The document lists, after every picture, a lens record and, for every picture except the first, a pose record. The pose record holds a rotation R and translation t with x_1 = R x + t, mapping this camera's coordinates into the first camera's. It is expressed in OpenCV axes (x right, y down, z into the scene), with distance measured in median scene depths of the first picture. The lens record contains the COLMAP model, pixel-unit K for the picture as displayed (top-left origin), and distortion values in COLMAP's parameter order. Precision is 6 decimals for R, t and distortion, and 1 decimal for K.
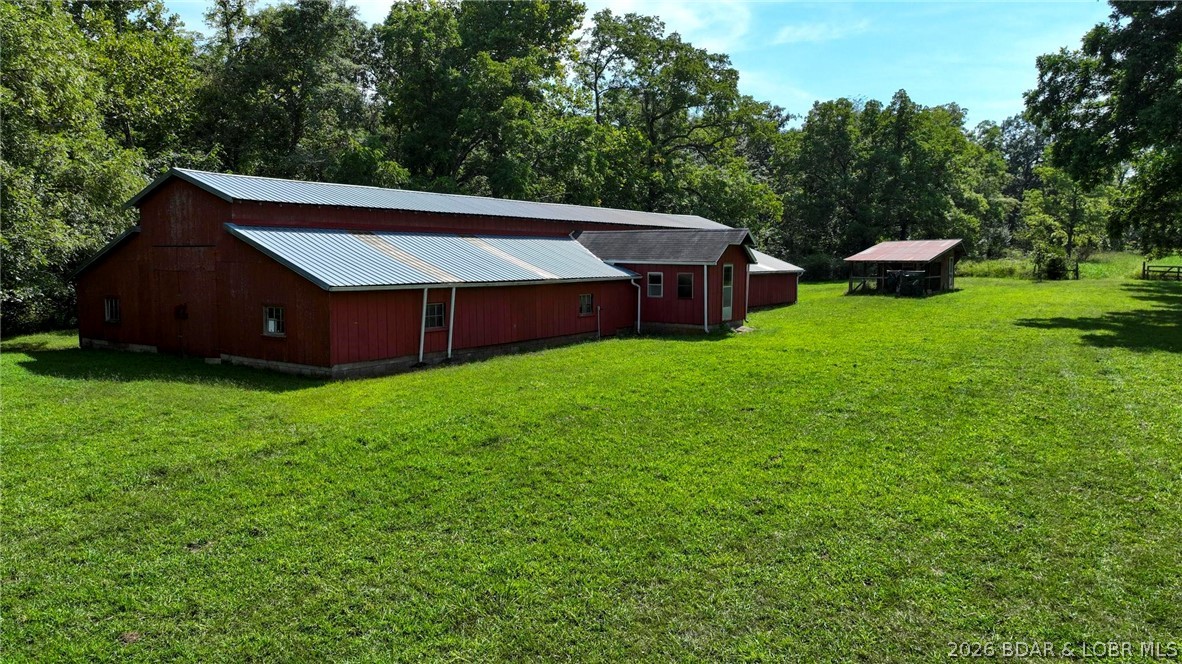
lens RADIAL K [[832.8, 0, 597.3], [0, 832.8, 327.2], [0, 0, 1]] dist [-0.000024, 0.015175]
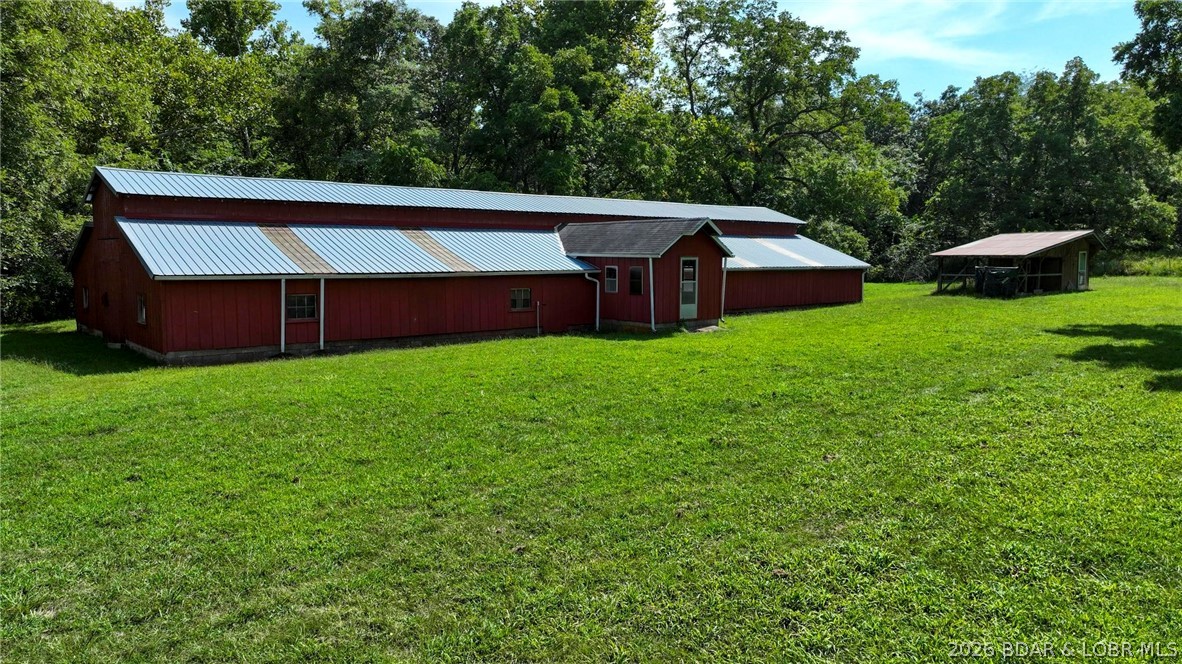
lens RADIAL K [[832.8, 0, 591.1], [0, 832.8, 335.2], [0, 0, 1]] dist [-0.000024, 0.015175]
pose [[0.962735, 0.023196, -0.269451, 0.244495], [-0.020856, 0.999716, 0.011547, 0.001095], [0.269642, -0.005497, 0.962945, 0.078642]]
